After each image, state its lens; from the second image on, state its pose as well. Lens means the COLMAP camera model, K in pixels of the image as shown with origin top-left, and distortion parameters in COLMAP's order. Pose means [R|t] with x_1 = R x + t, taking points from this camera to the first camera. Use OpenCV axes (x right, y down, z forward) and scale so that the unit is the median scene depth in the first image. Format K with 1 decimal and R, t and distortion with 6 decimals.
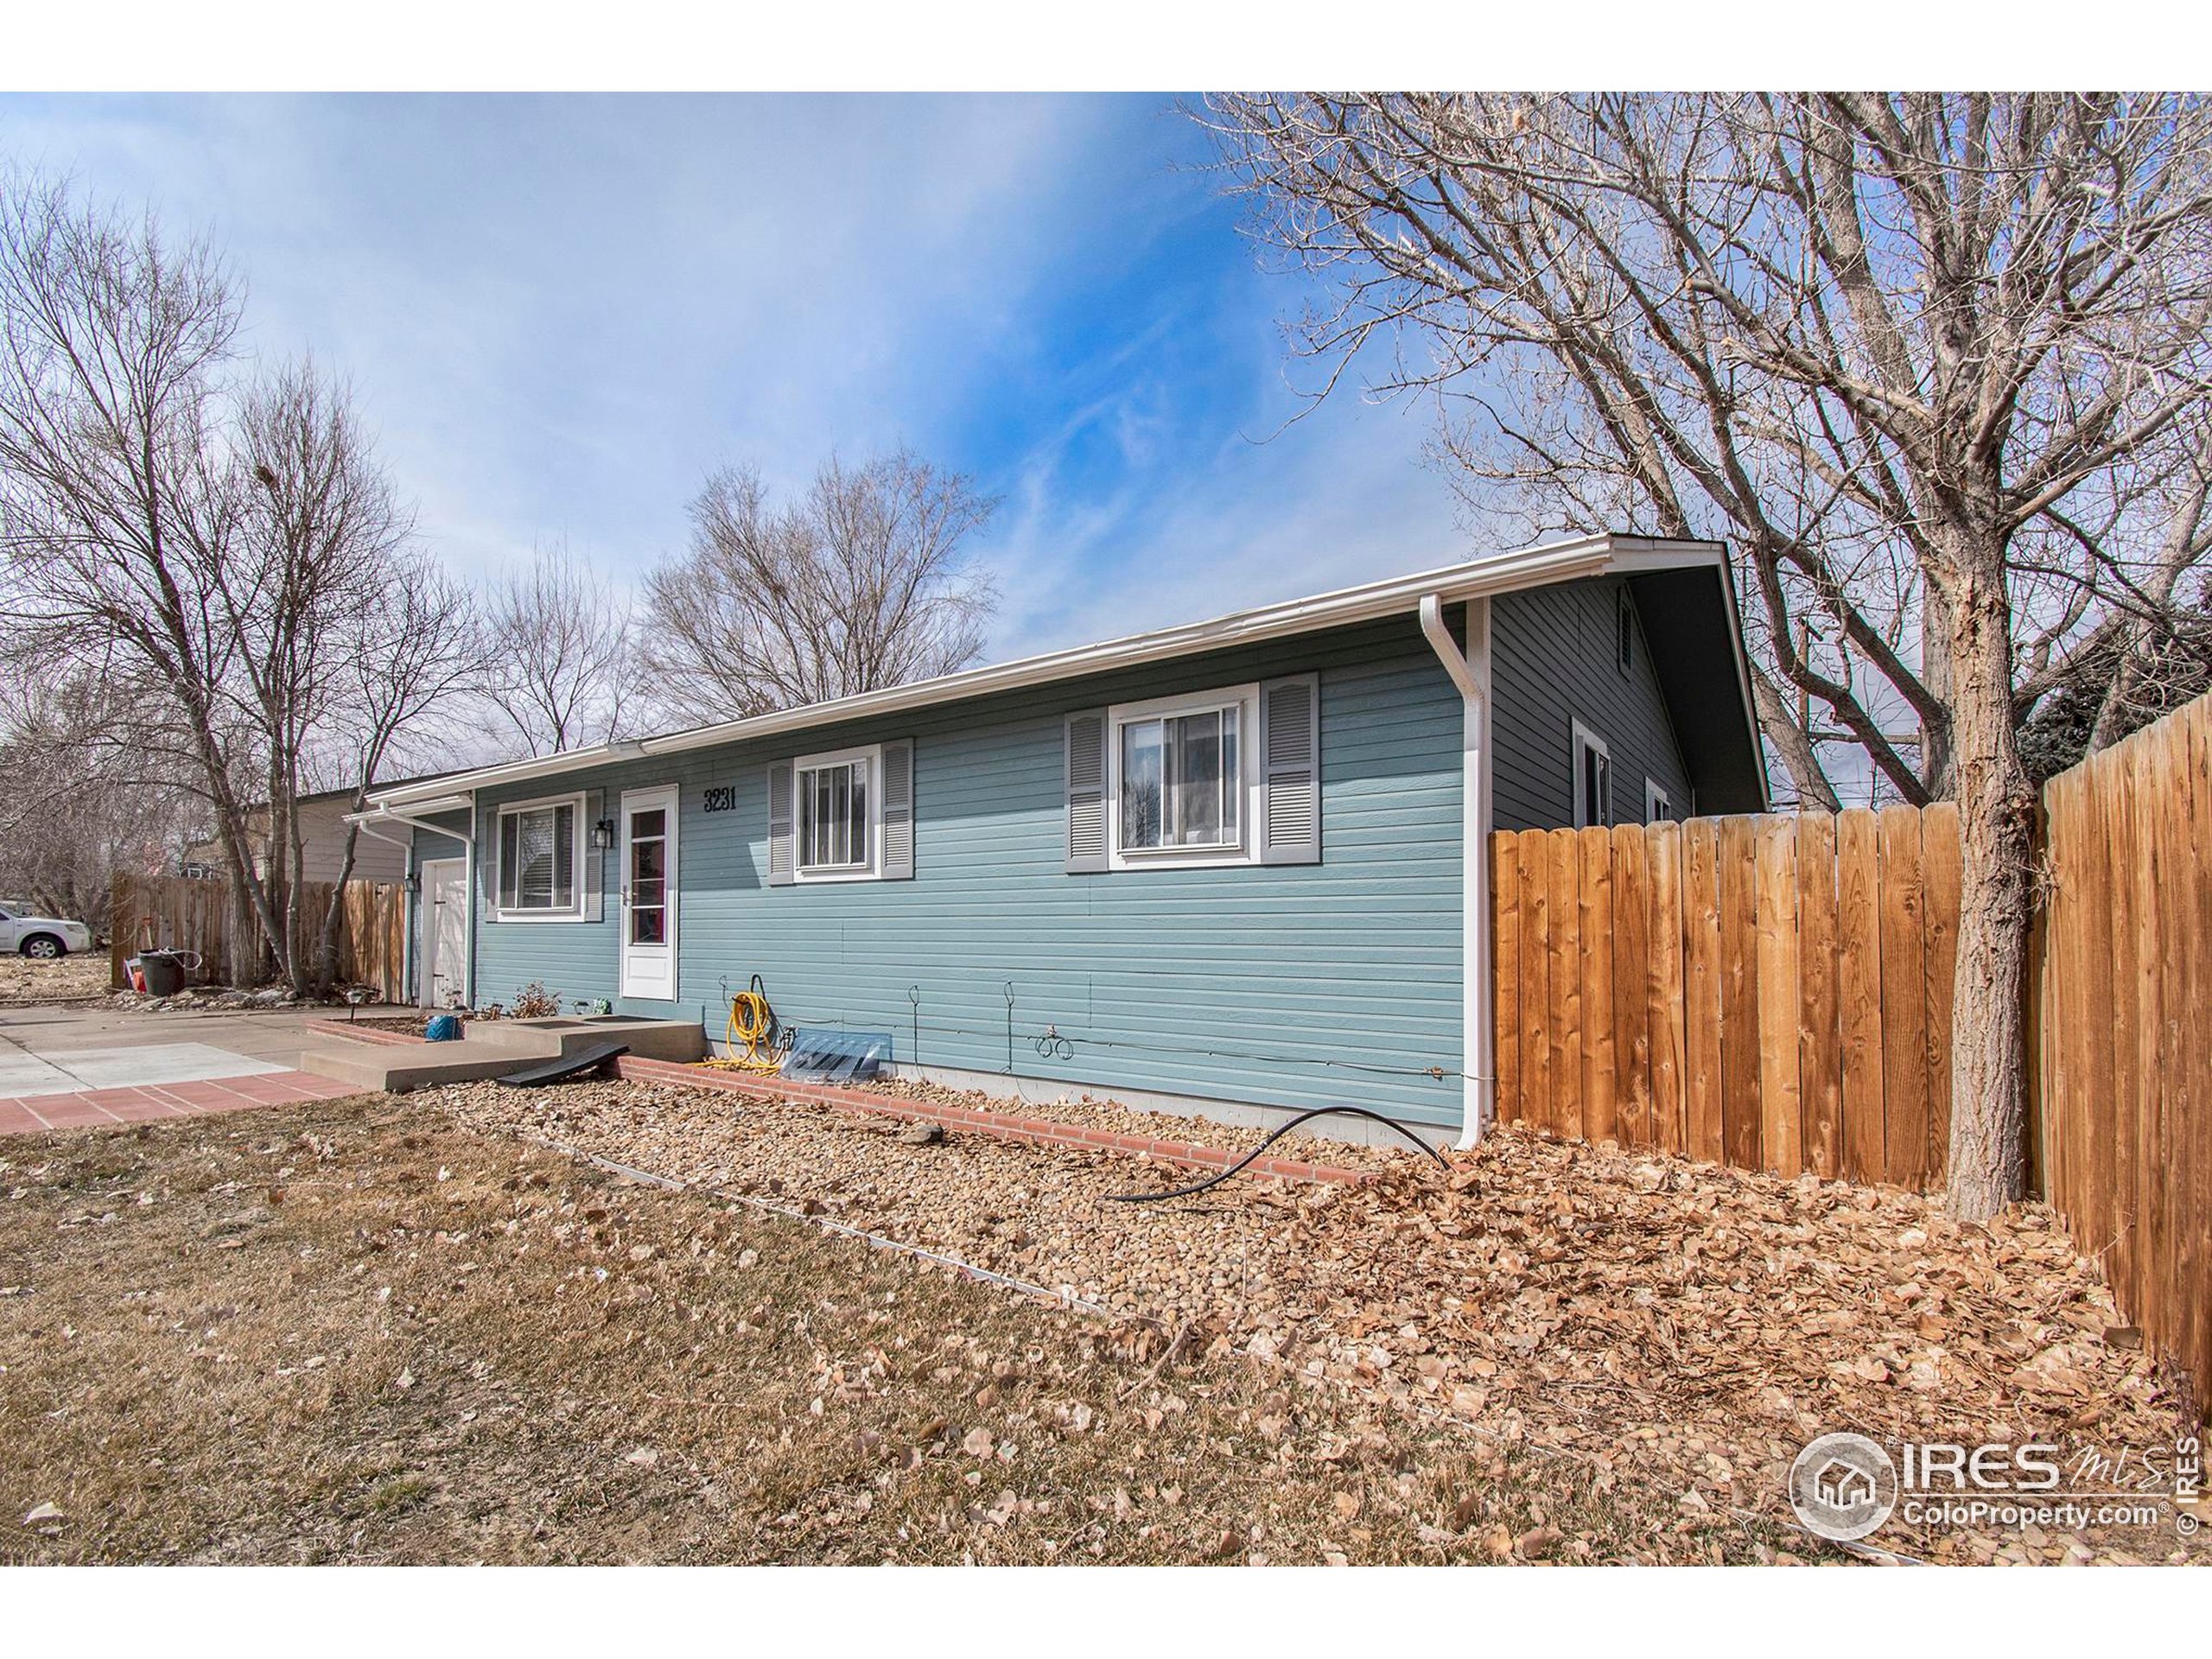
lens RADIAL K [[1004.4, 0, 1079.4], [0, 1004.4, 932.1], [0, 0, 1]] dist [0.022926, -0.001502]
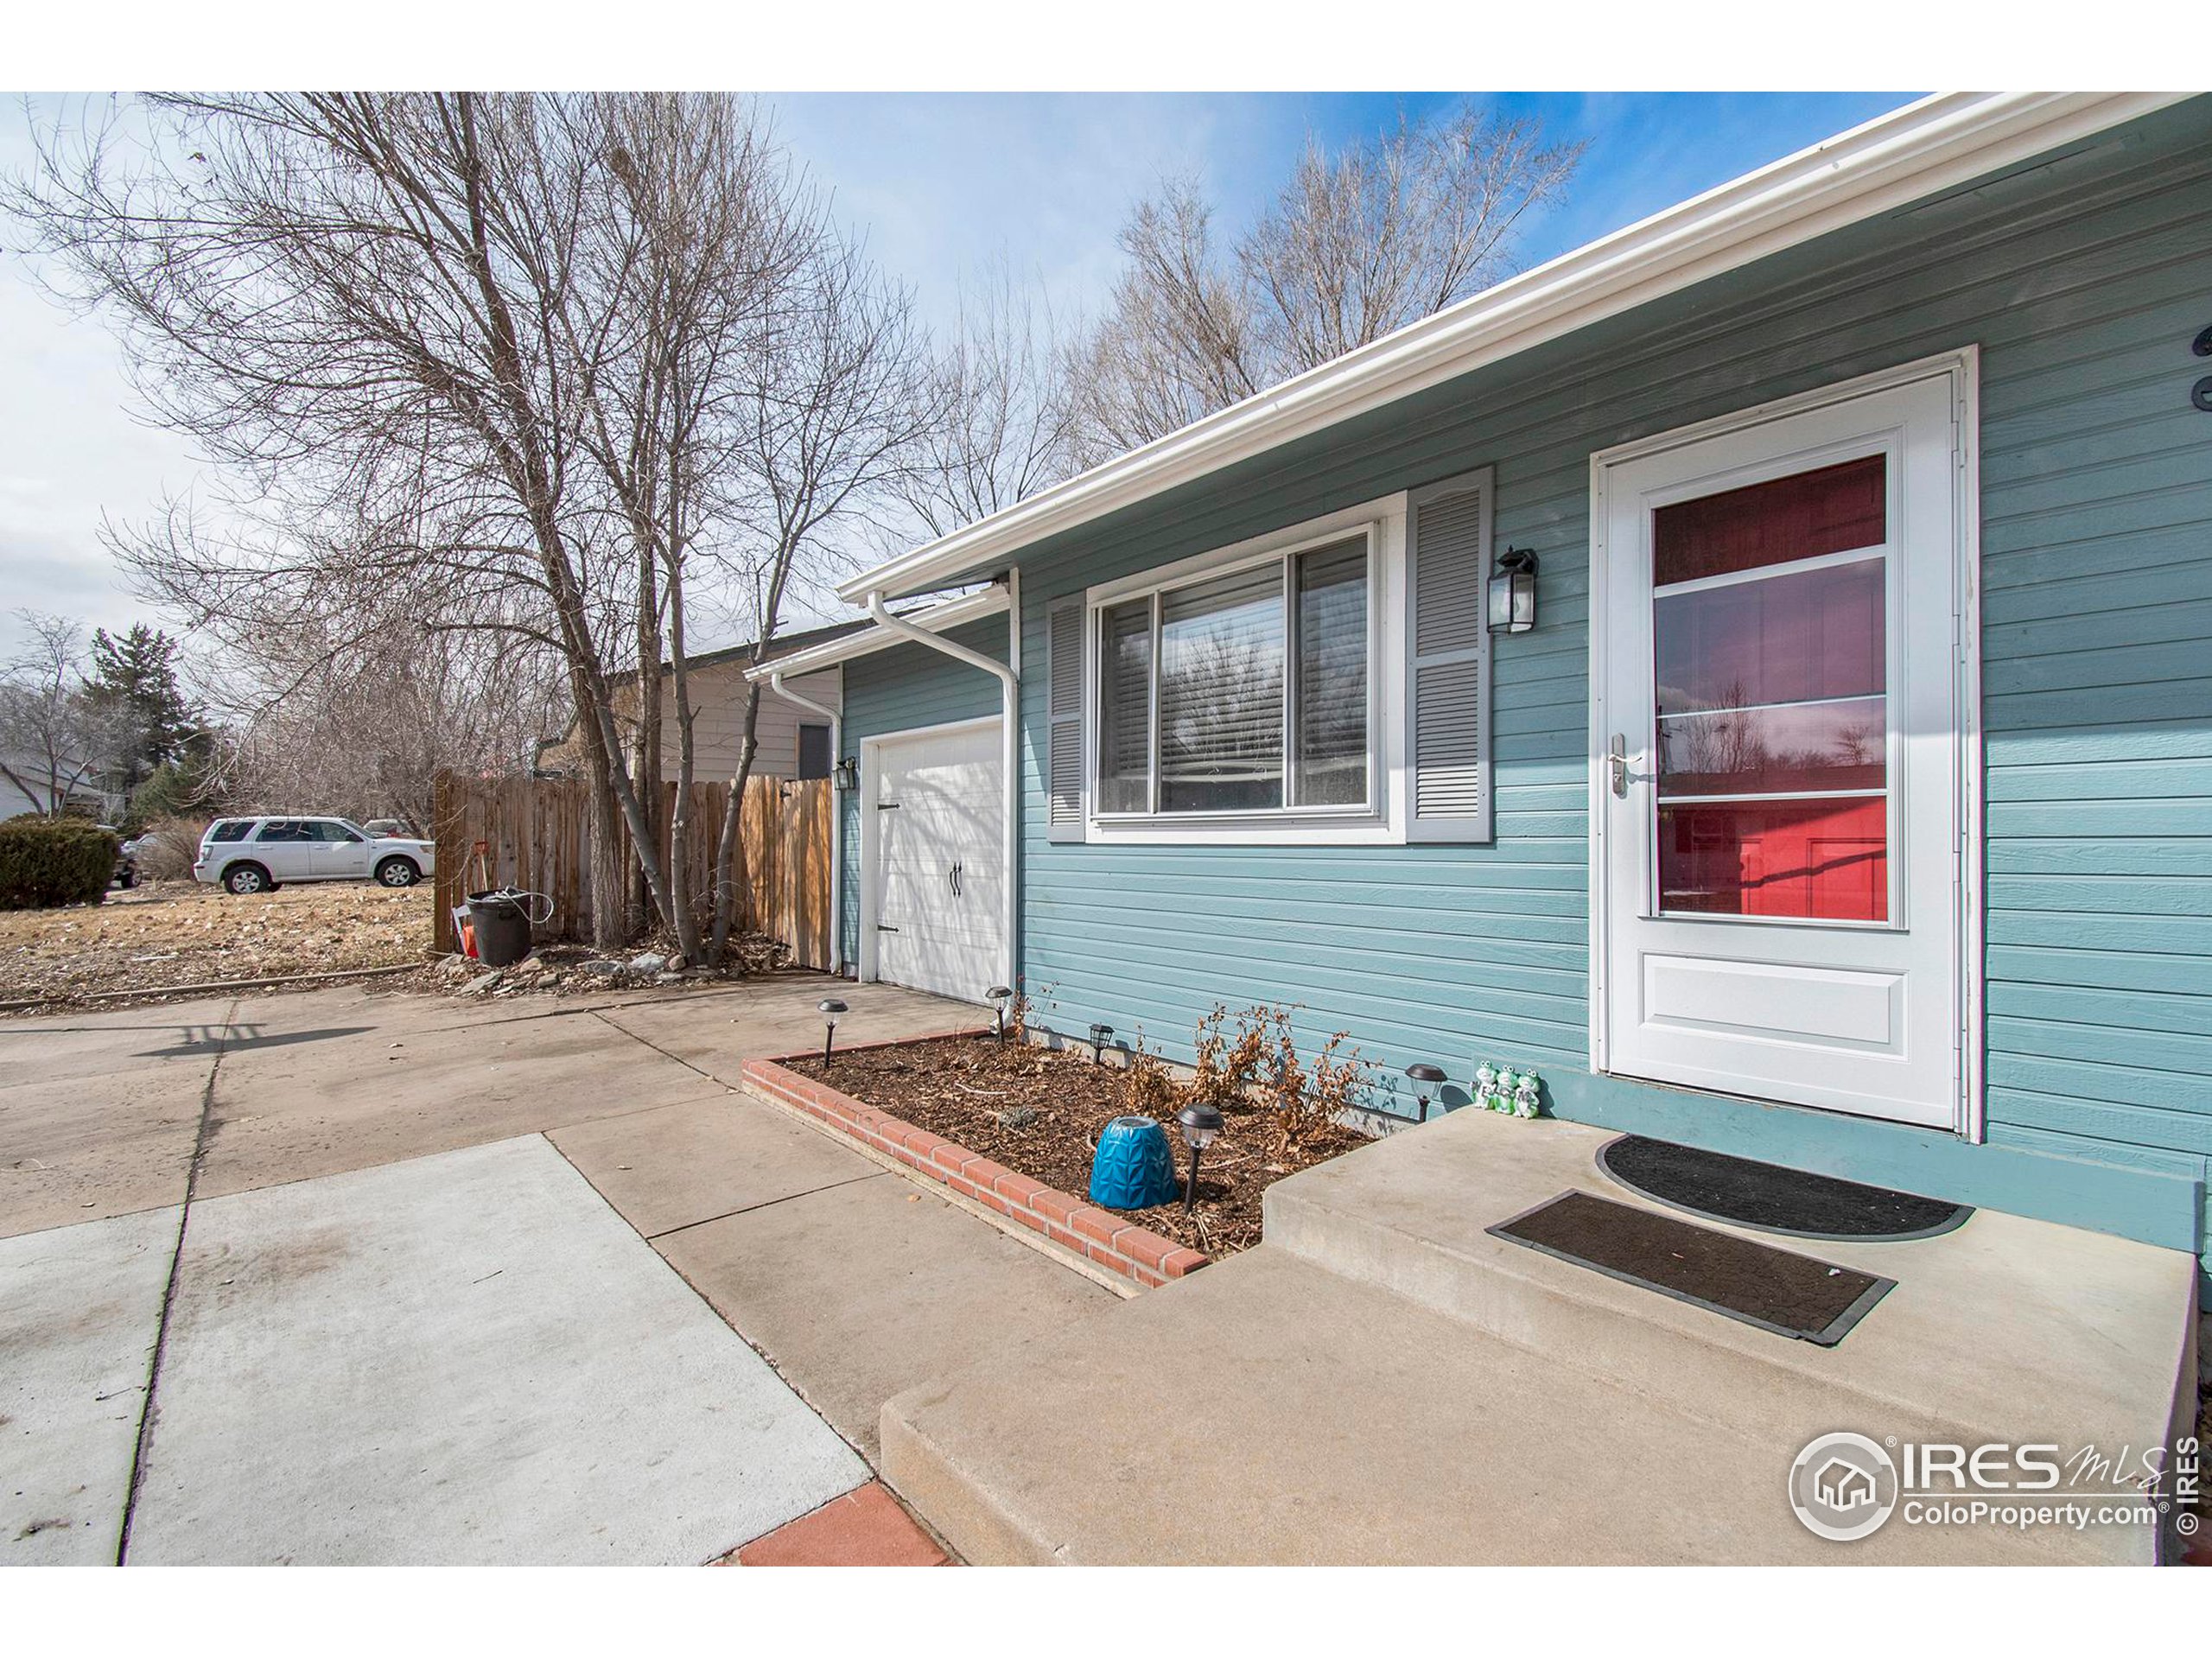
lens RADIAL K [[1004.4, 0, 1106.0], [0, 1004.4, 838.5], [0, 0, 1]] dist [0.022926, -0.001502]
pose [[0.976042, -0.012665, -0.217212, -0.403526], [0.013946, 0.999893, 0.004367, -0.012474], [0.217133, -0.007292, 0.976115, 0.479851]]
